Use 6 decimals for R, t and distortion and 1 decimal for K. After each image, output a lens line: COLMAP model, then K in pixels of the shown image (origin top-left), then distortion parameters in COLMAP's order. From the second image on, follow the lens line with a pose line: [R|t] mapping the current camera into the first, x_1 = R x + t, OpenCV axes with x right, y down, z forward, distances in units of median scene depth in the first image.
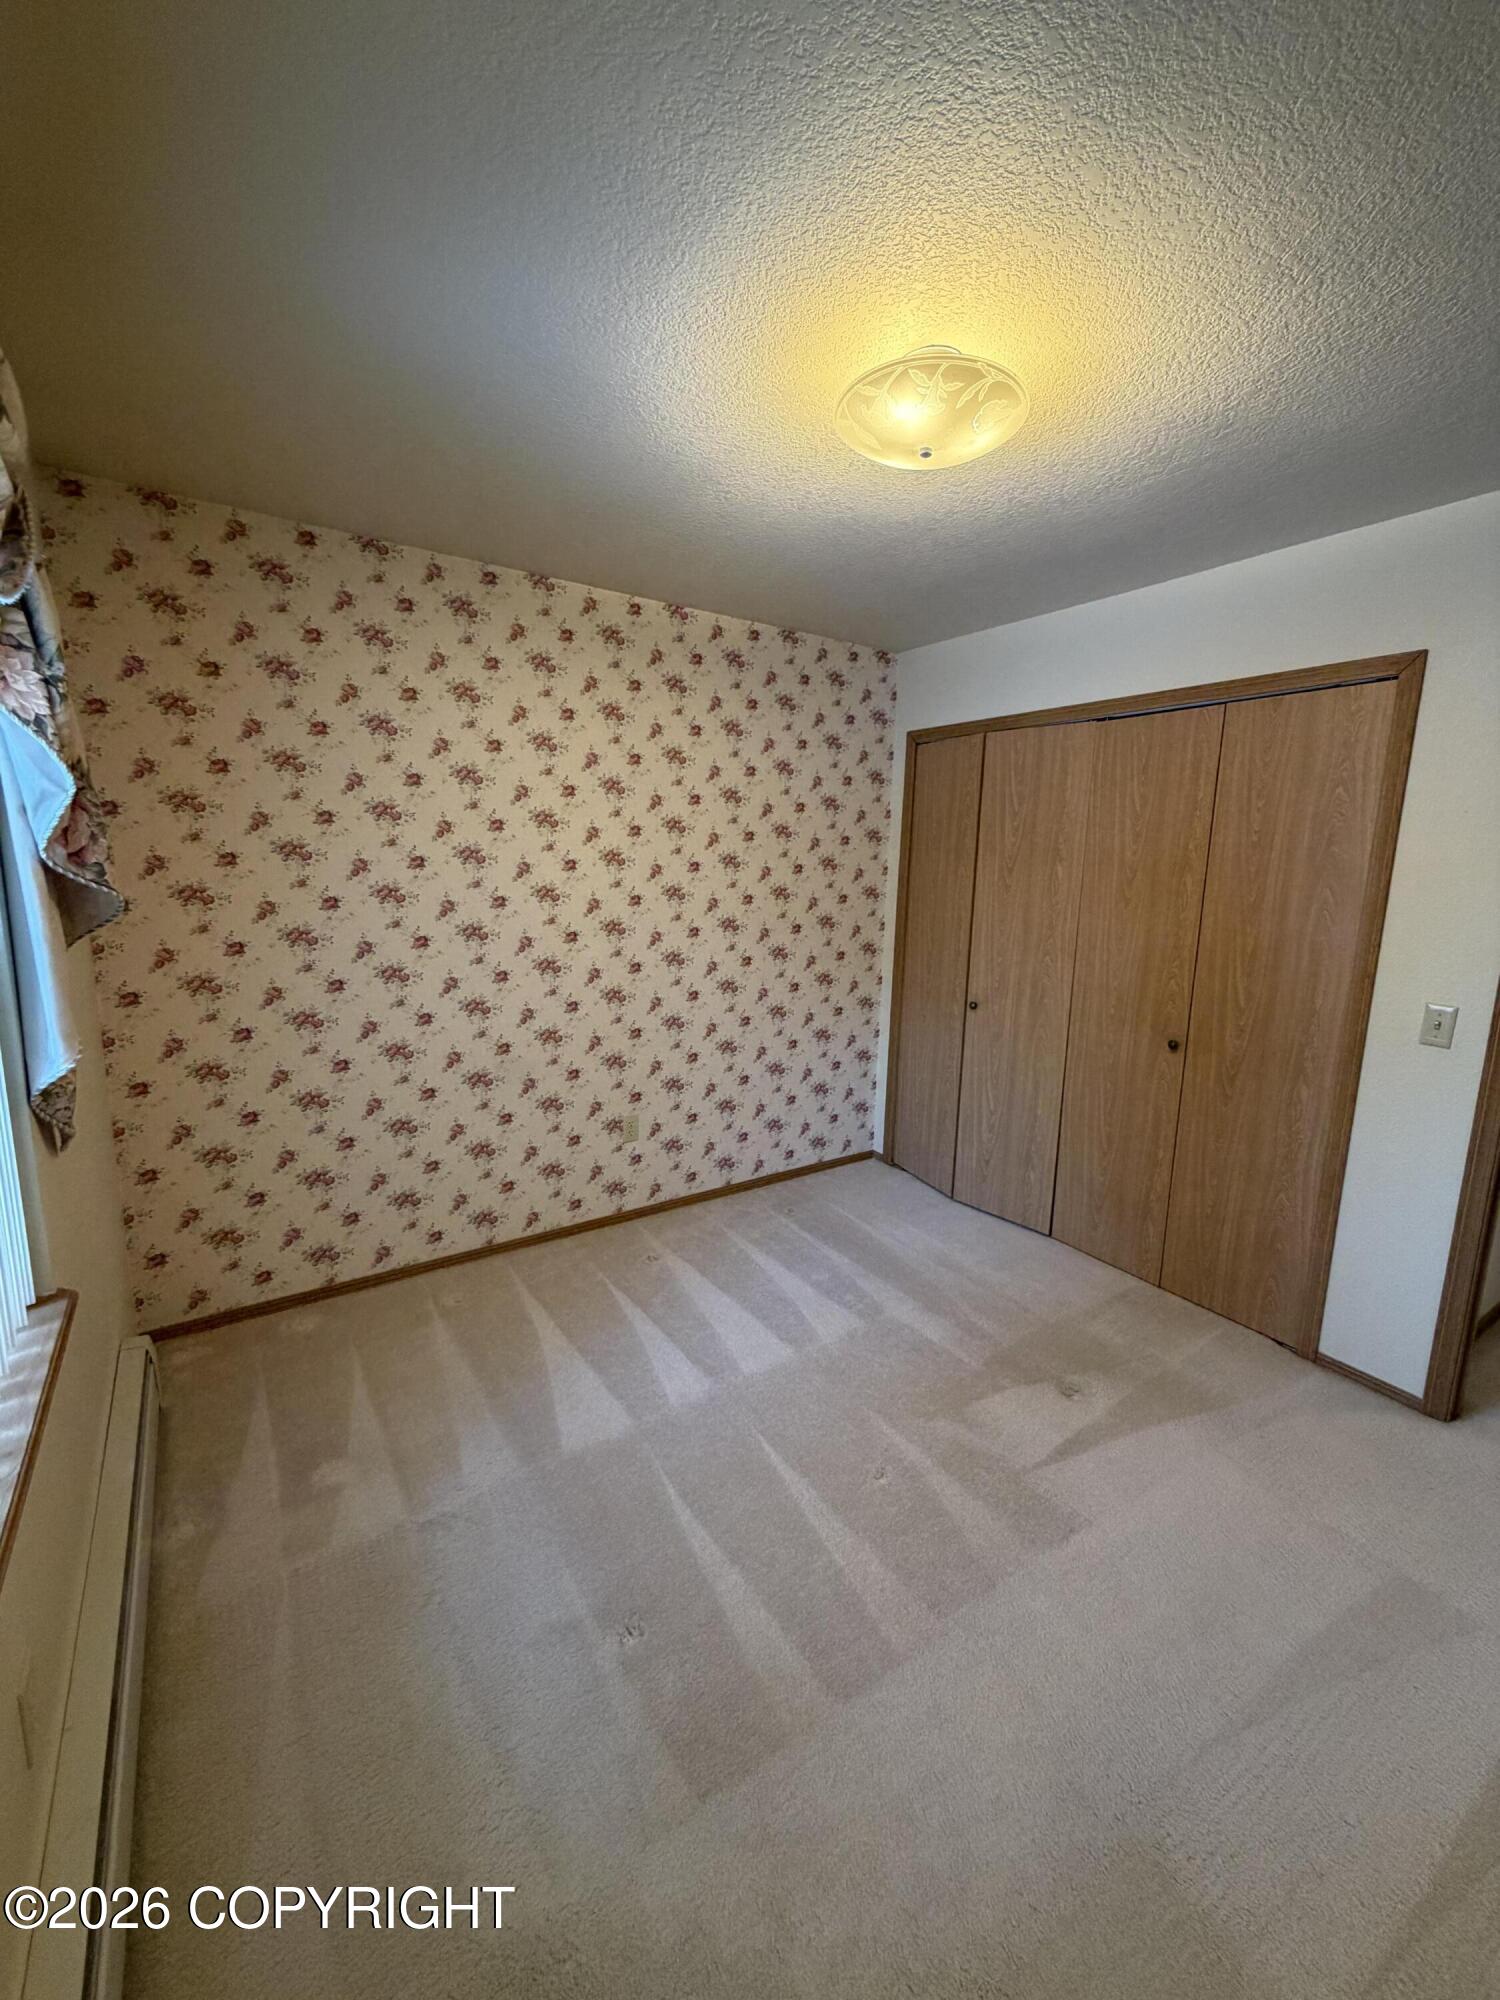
lens RADIAL K [[795.1, 0, 740.1], [0, 795.1, 1039.6], [0, 0, 1]] dist [-0.002245, -0.000207]
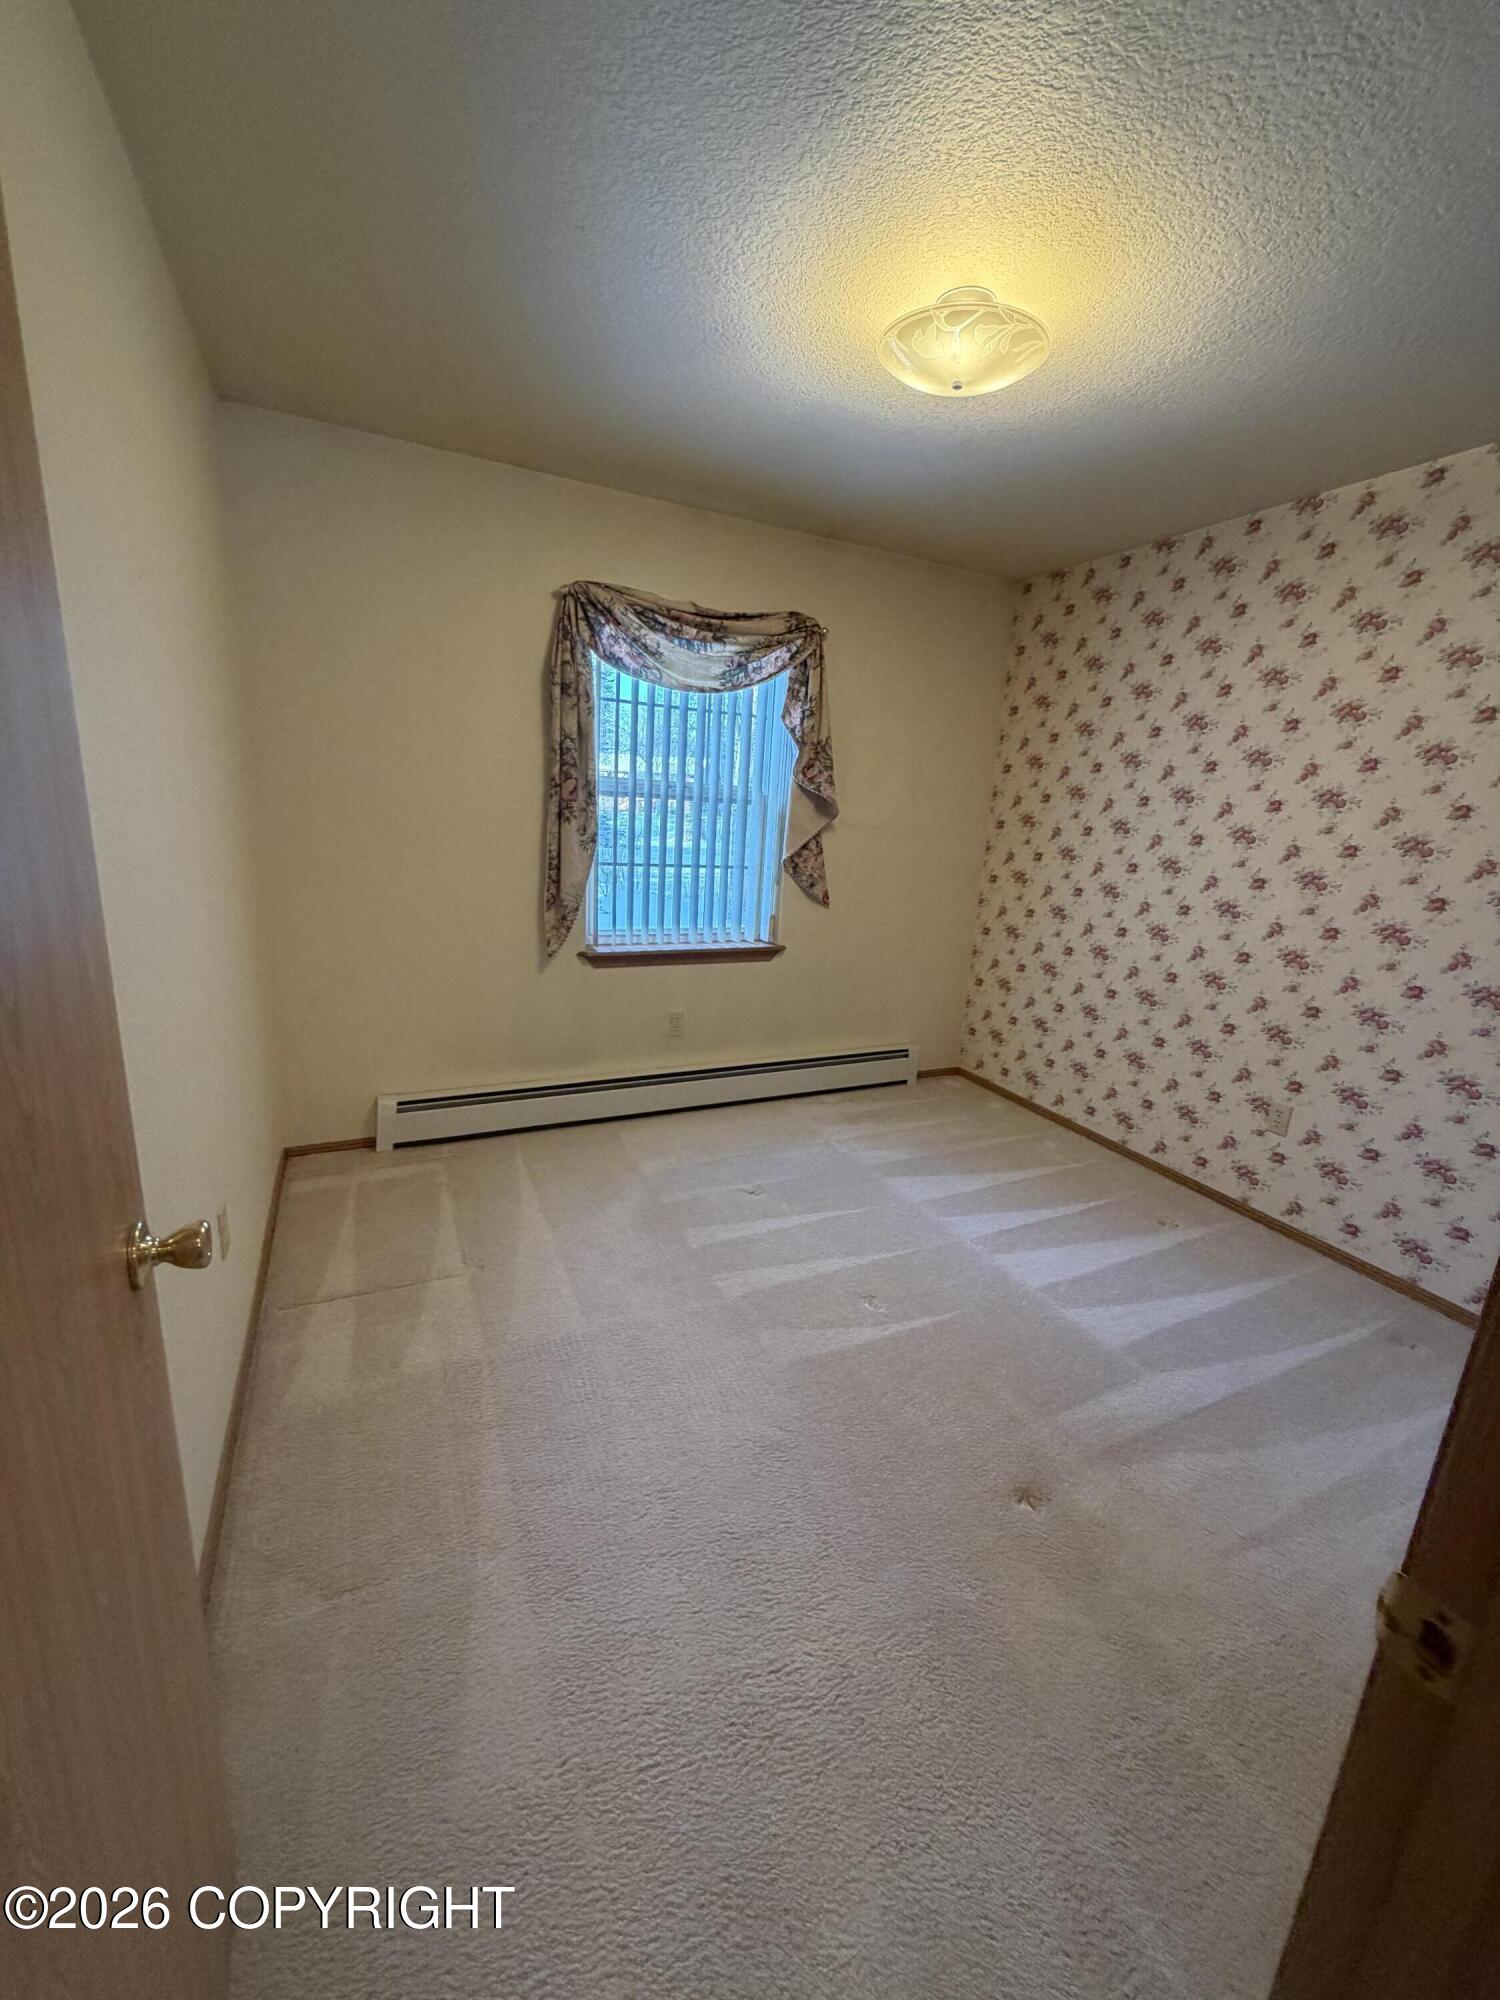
lens RADIAL K [[795.1, 0, 755.5], [0, 795.1, 1013.1], [0, 0, 1]] dist [-0.002245, -0.000207]
pose [[-0.143284, 0.248683, -0.957928, 0.829959], [-0.243922, 0.929183, 0.277705, -0.105912], [0.959152, 0.273450, -0.072478, 0.556933]]
